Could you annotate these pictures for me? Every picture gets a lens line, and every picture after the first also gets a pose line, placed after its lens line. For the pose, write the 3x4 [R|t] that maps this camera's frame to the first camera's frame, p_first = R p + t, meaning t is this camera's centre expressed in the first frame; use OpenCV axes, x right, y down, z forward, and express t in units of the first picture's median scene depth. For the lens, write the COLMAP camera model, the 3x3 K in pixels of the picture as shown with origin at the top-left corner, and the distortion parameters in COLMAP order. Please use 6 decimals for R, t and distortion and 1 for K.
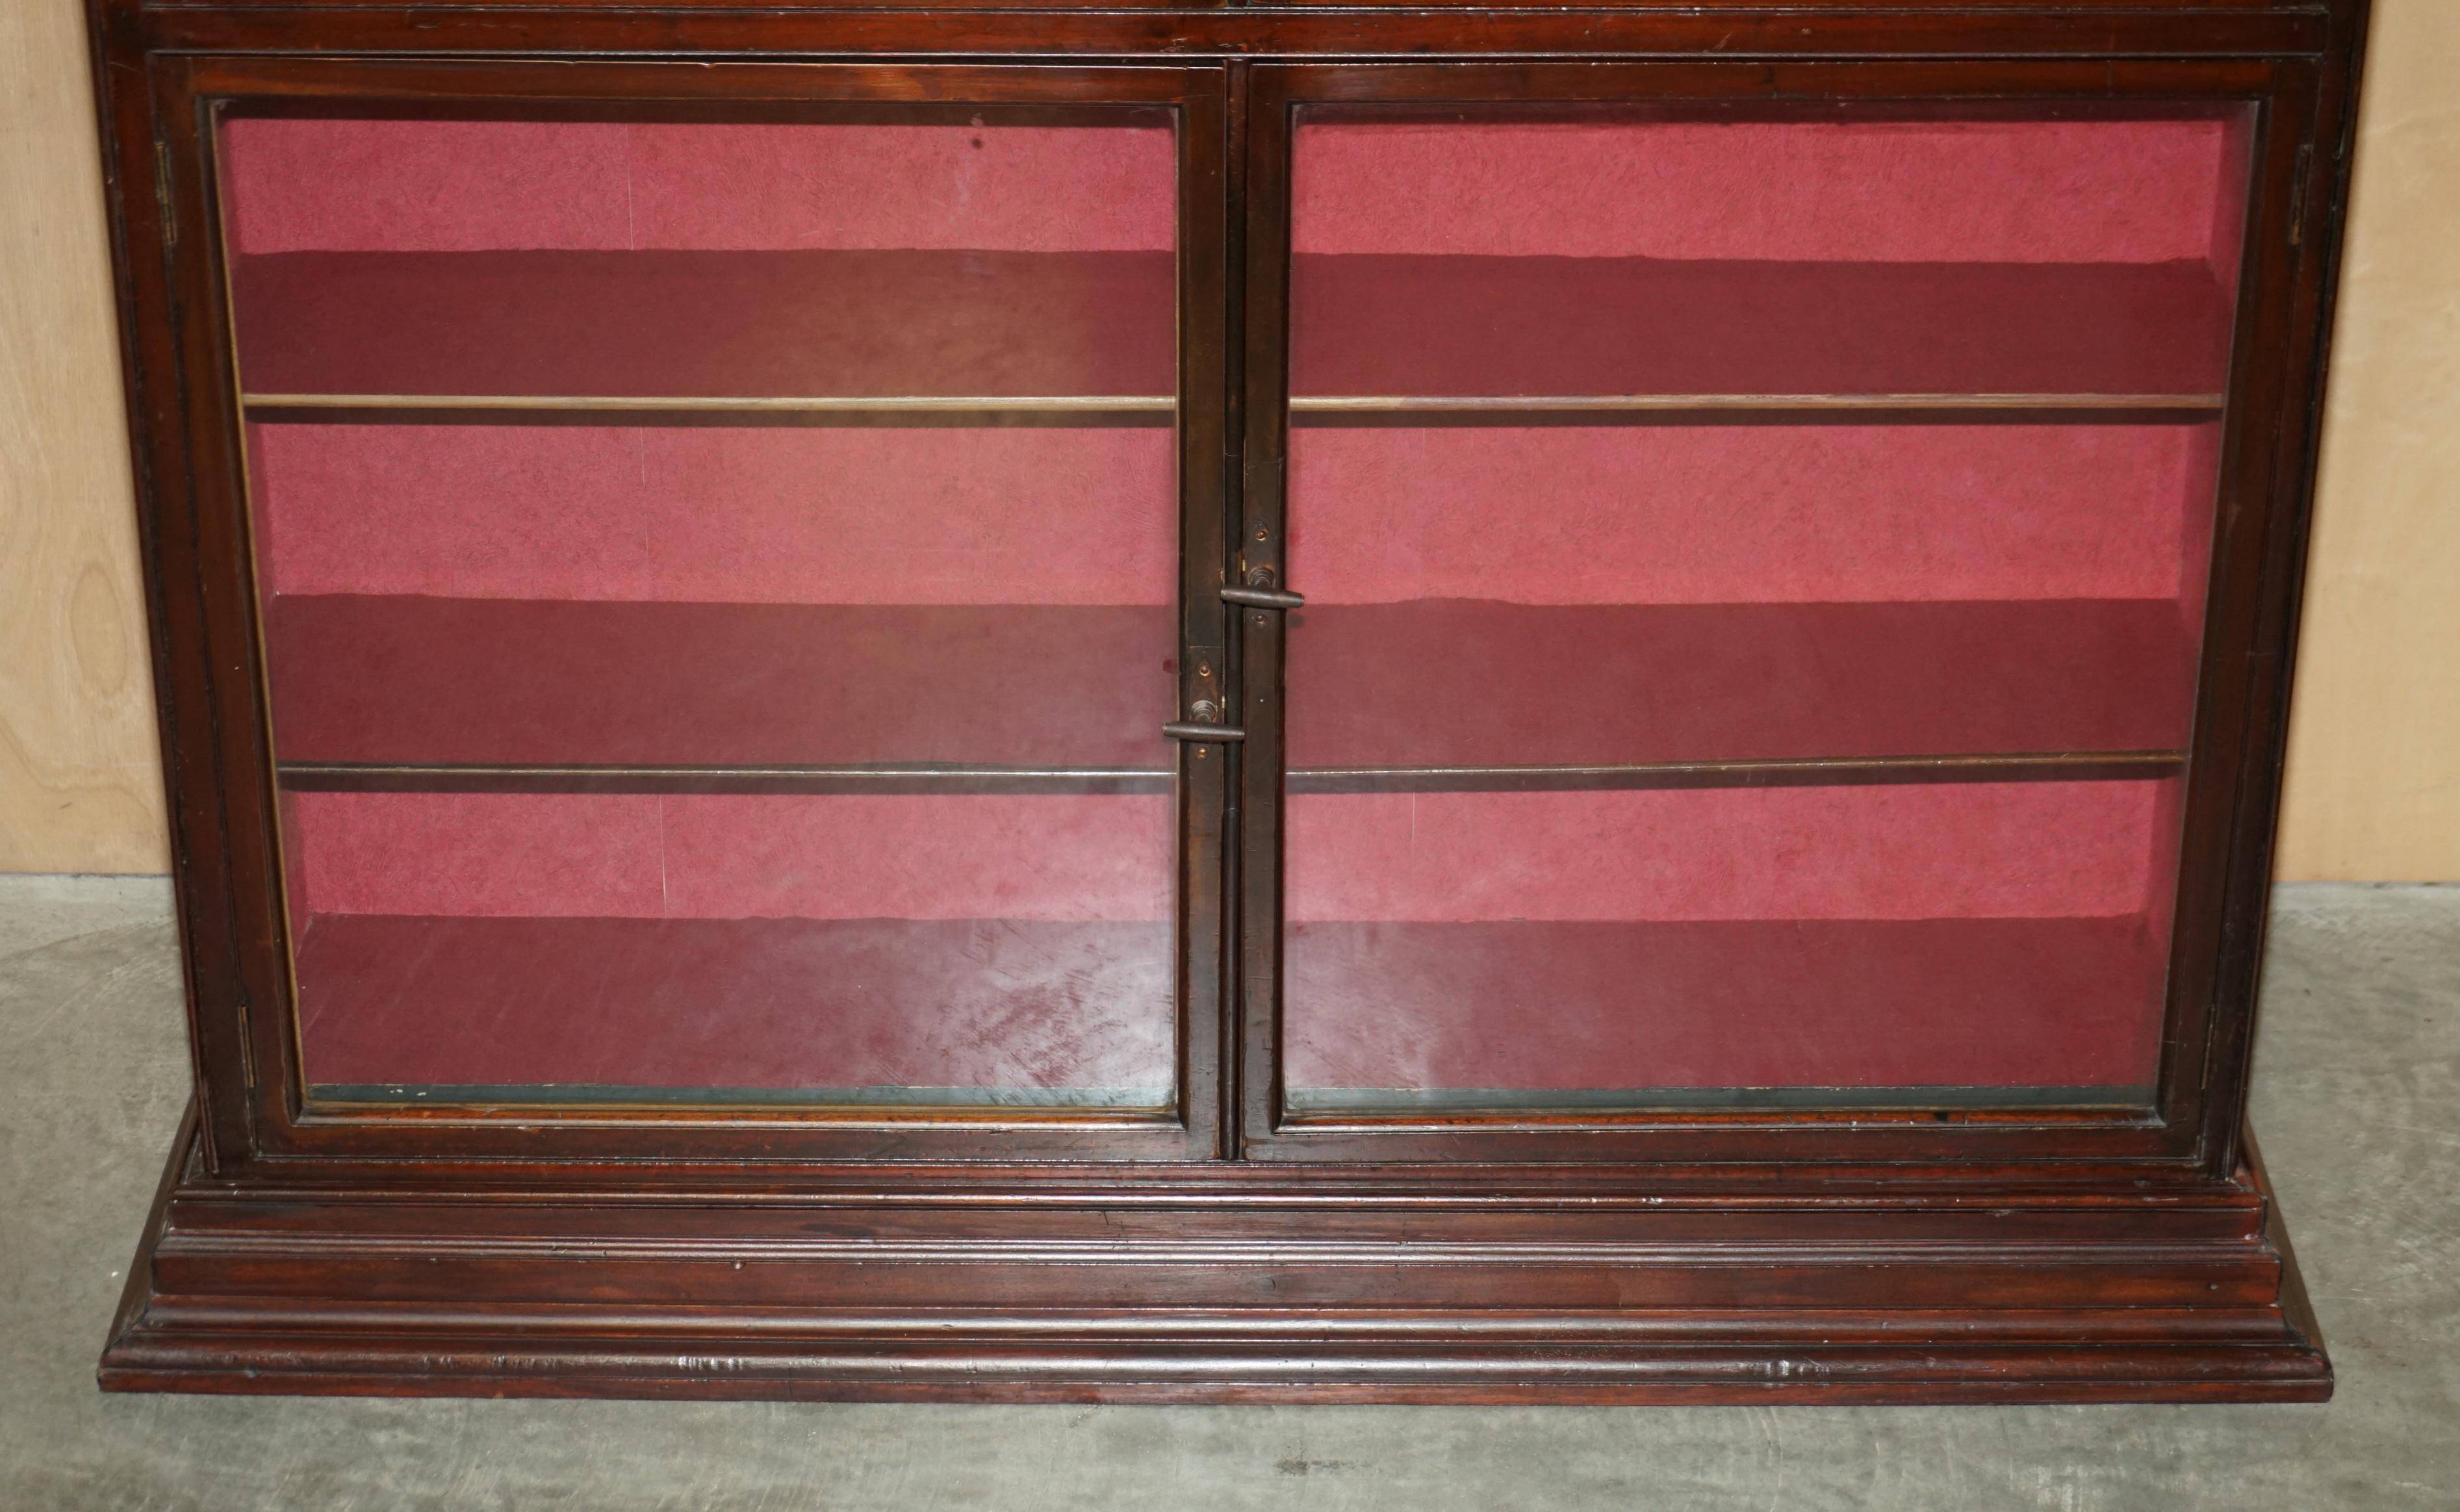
lens RADIAL K [[4899.8, 0, 1253.5], [0, 4899.8, 761.5], [0, 0, 1]] dist [0.006665, 0.283657]
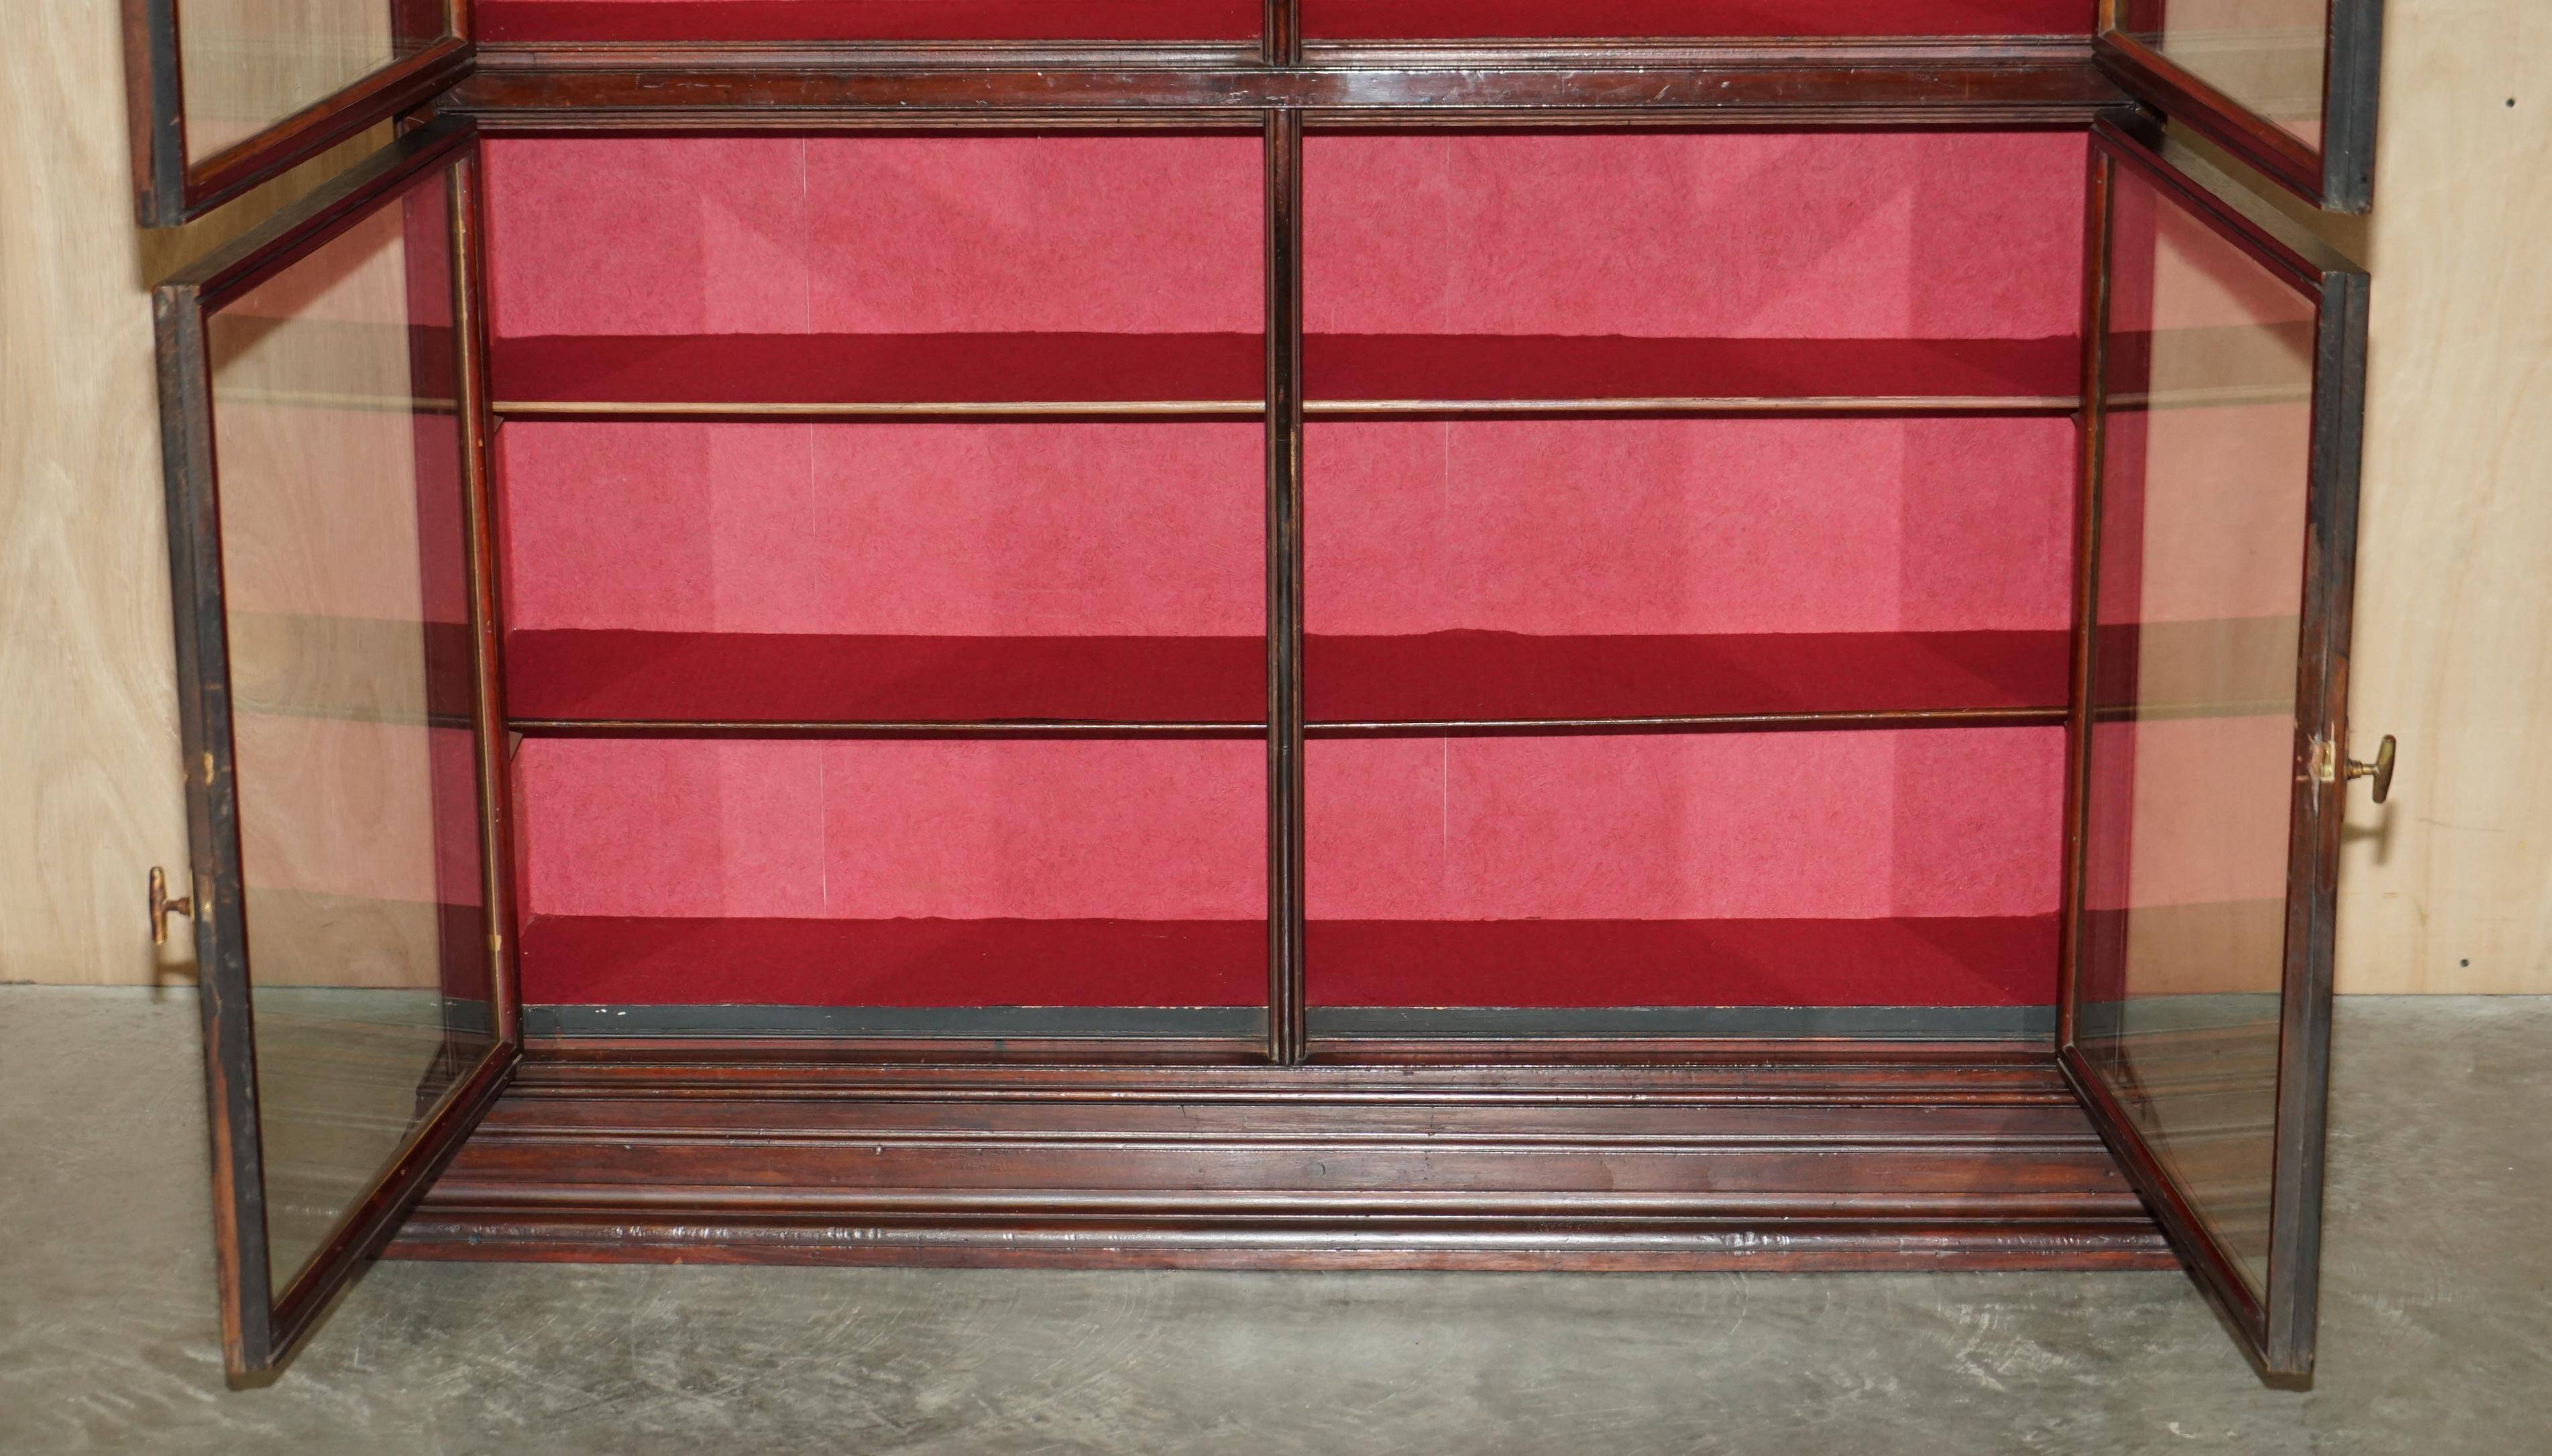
lens RADIAL K [[4775.4, 0, 1276.0], [0, 4775.4, 728.0], [0, 0, 1]] dist [0.029613, -0.073675]
pose [[0.999475, -0.004122, -0.032128, 0.030607], [-0.002050, 0.981831, -0.189746, 0.222920], [0.032326, 0.189712, 0.981307, -0.168999]]
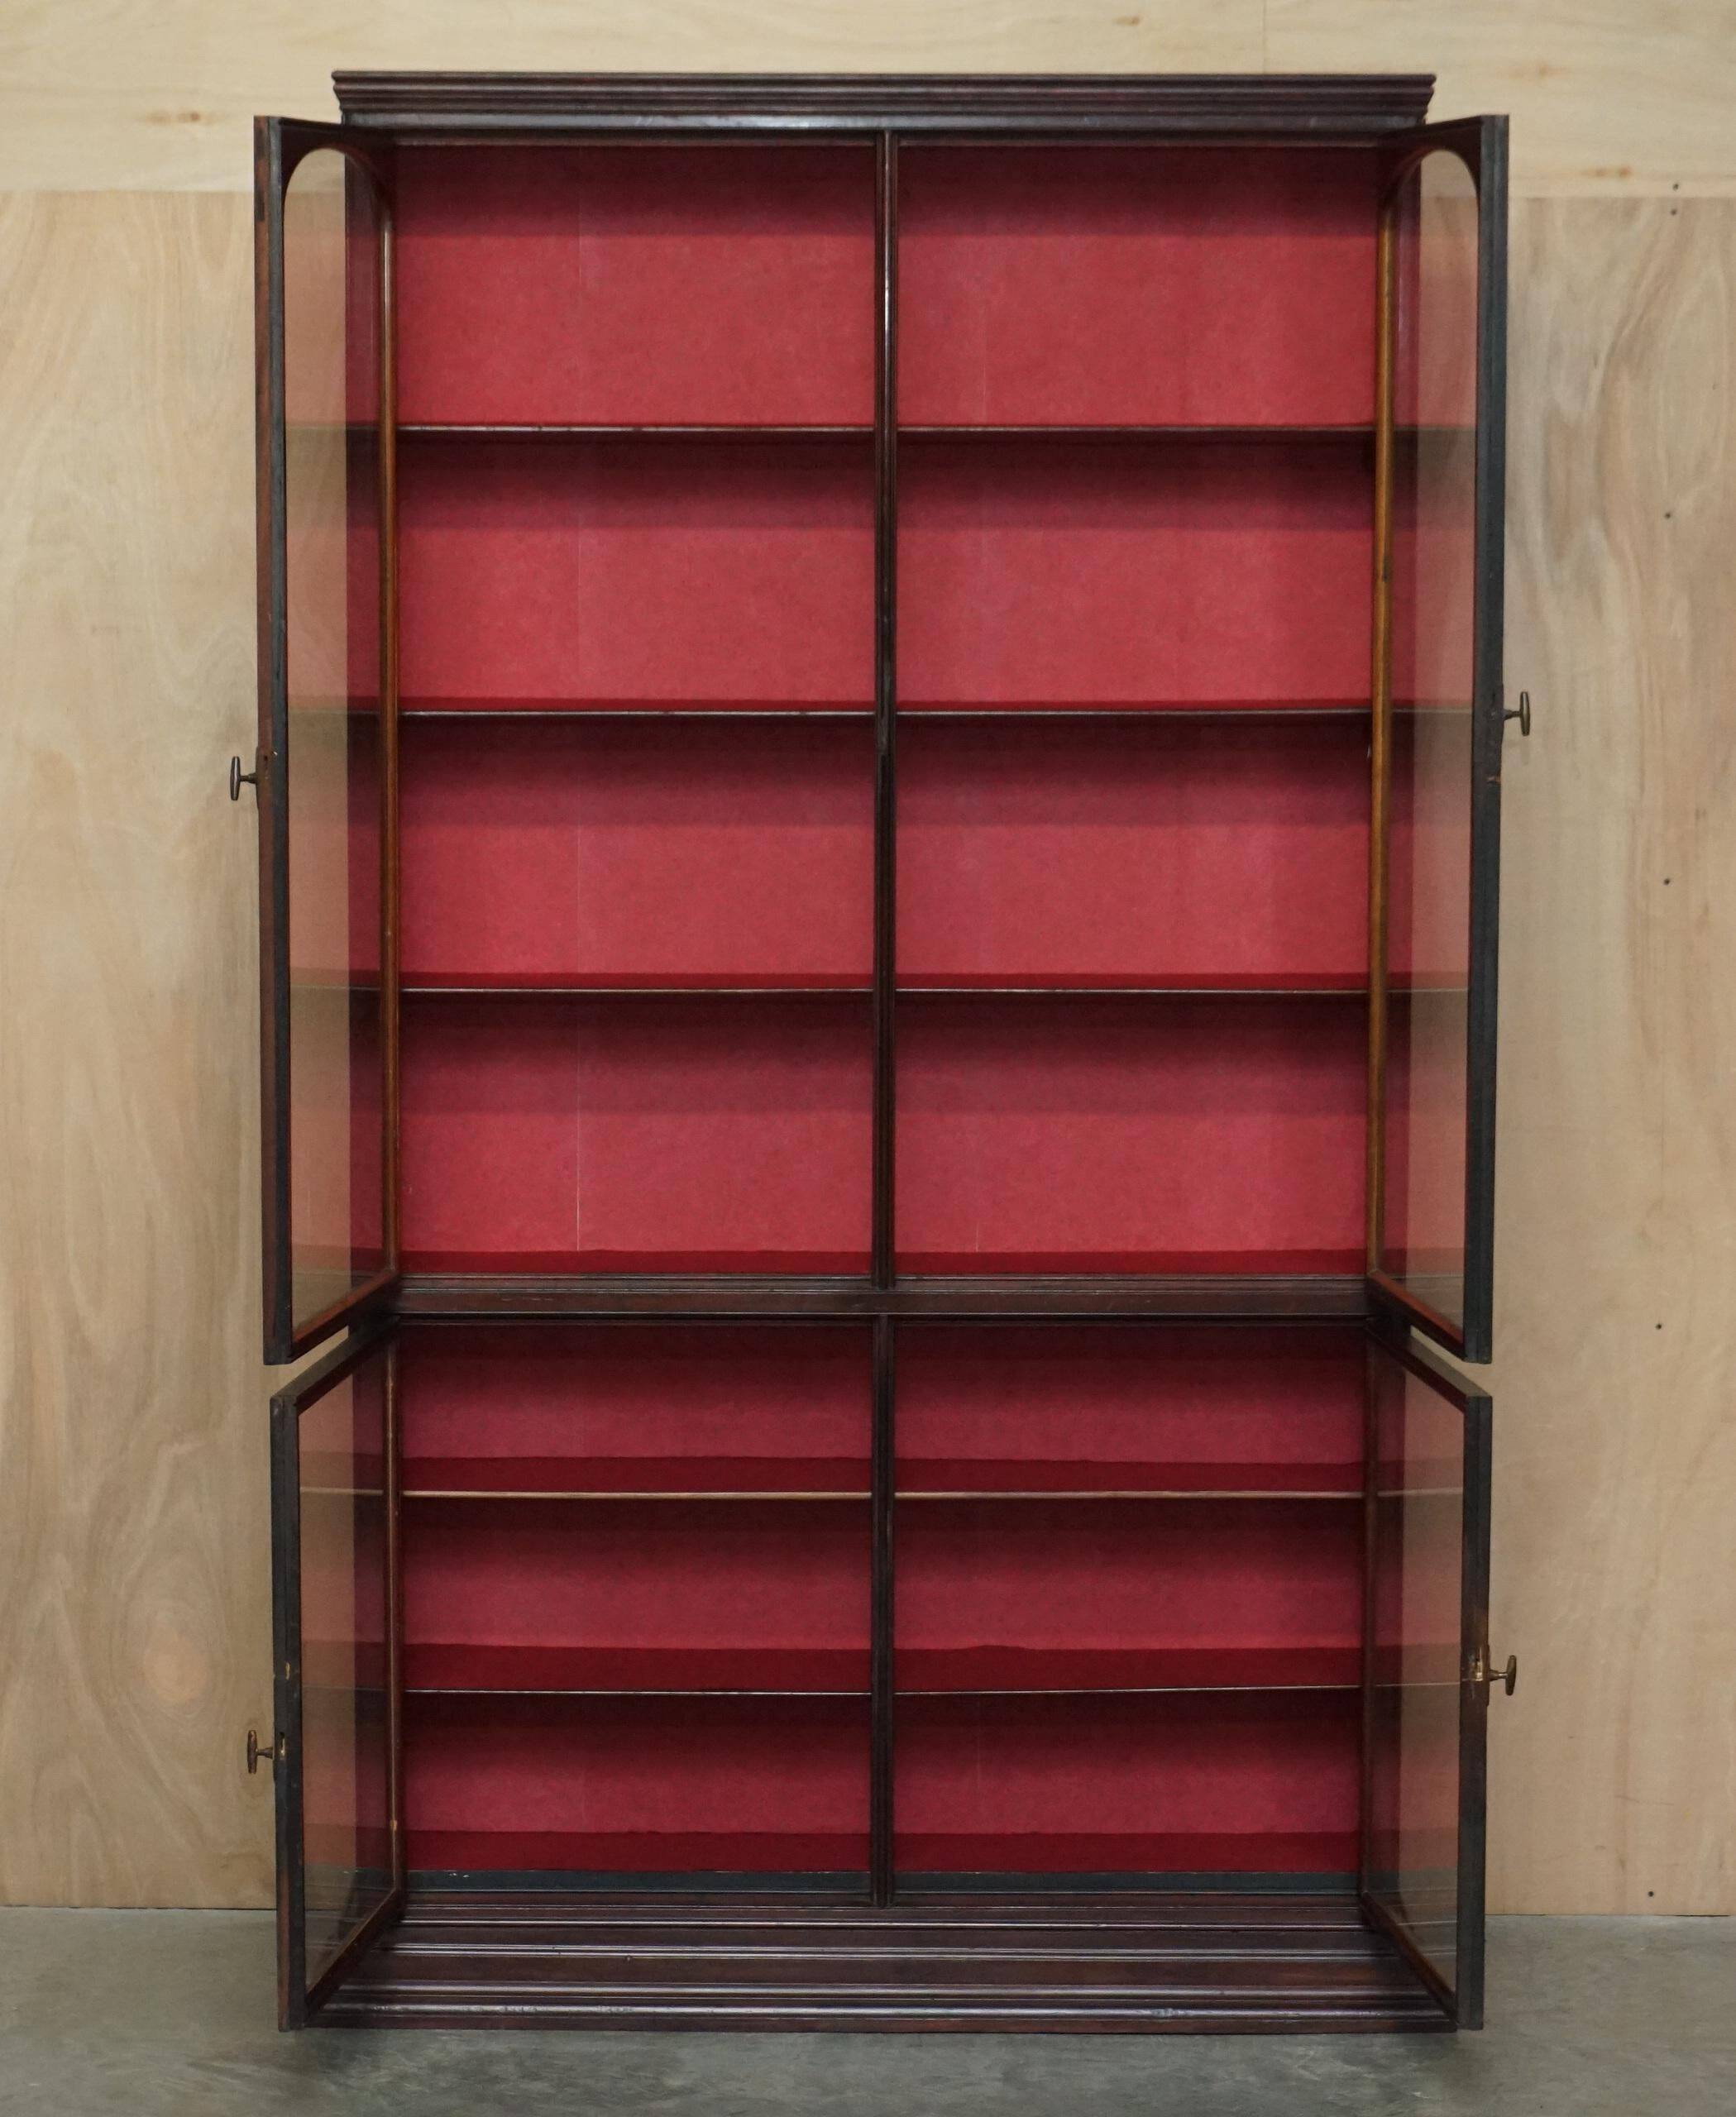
lens RADIAL K [[5253.8, 0, 868.0], [0, 5253.8, 1058.5], [0, 0, 1]] dist [-0.019131, -0.235139]
pose [[0.999969, -0.002742, -0.007336, 0.006414], [-0.000247, 0.925170, -0.379553, 0.549981], [0.007828, 0.379543, 0.925141, -1.024624]]
